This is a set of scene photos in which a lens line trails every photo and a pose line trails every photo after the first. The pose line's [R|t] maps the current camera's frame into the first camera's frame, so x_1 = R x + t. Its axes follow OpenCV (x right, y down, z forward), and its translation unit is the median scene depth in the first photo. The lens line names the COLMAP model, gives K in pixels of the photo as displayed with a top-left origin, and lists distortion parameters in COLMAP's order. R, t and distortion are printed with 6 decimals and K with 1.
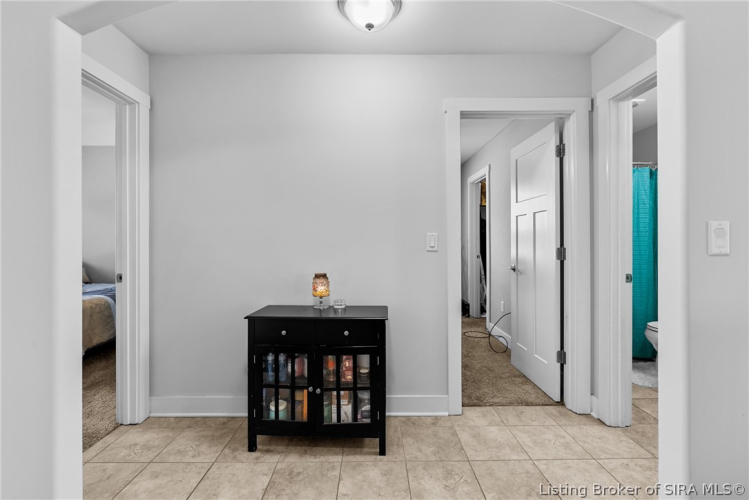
lens RADIAL K [[335.5, 0, 374.1], [0, 335.5, 240.1], [0, 0, 1]] dist [-0.002167, -0.000136]
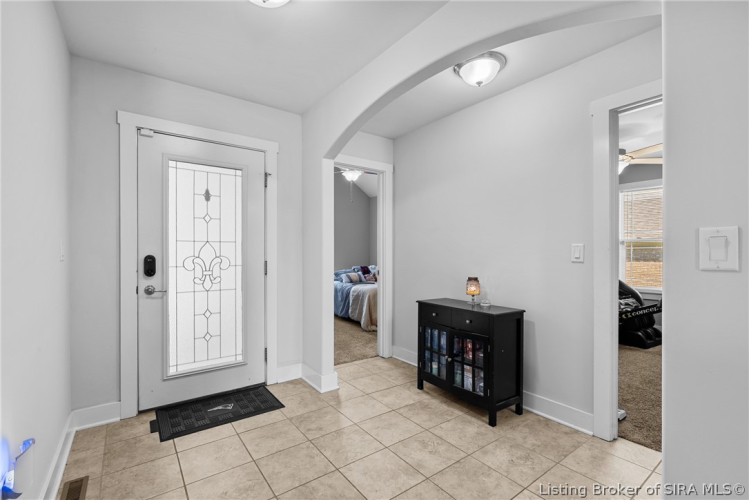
lens RADIAL K [[336.9, 0, 374.5], [0, 336.9, 250.0], [0, 0, 1]] dist [-0.001221, 0.000341]
pose [[0.590142, -0.003737, -0.807291, 0.672094], [0.002806, 0.999993, -0.002577, -0.002133], [0.807295, -0.000745, 0.590148, -0.065839]]
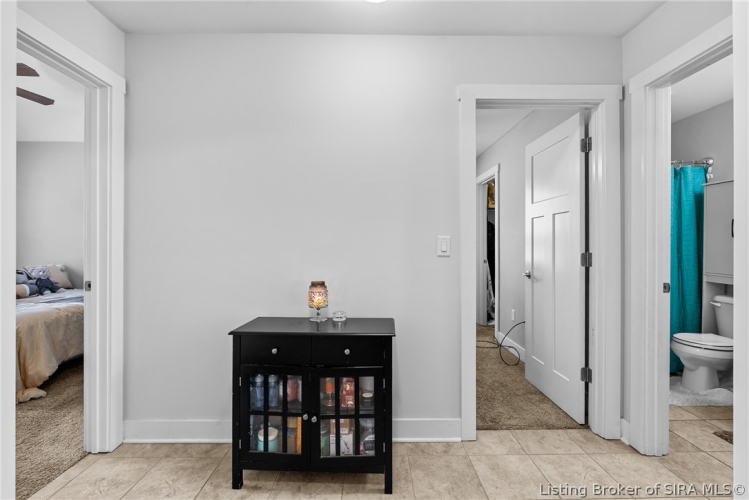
lens RADIAL K [[334.8, 0, 376.3], [0, 334.8, 244.4], [0, 0, 1]] dist [-0.001011, -0.000261]
pose [[0.999978, 0.003658, 0.005615, -0.011794], [-0.003666, 0.999992, 0.001428, 0.000689], [-0.005609, -0.001448, 0.999983, 0.122983]]
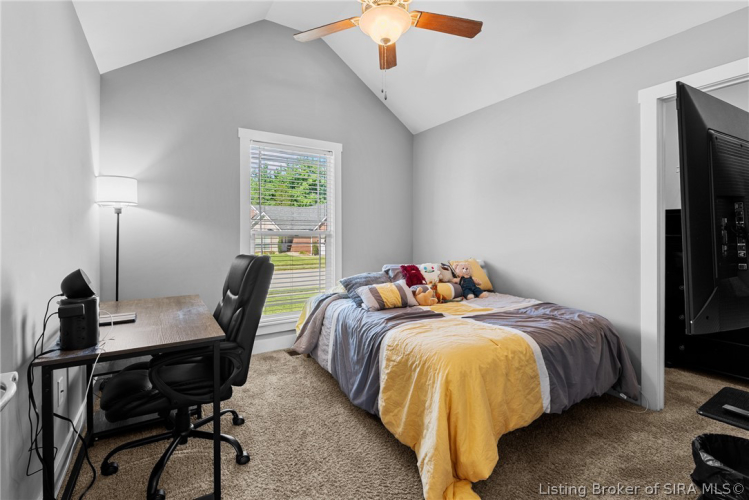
lens RADIAL K [[336.9, 0, 374.5], [0, 336.9, 250.0], [0, 0, 1]] dist [-0.001221, 0.000341]
pose [[0.534870, 0.035848, -0.844173, -0.752718], [0.004818, 0.998954, 0.045473, 0.009278], [0.844920, -0.028390, 0.534138, 0.798796]]
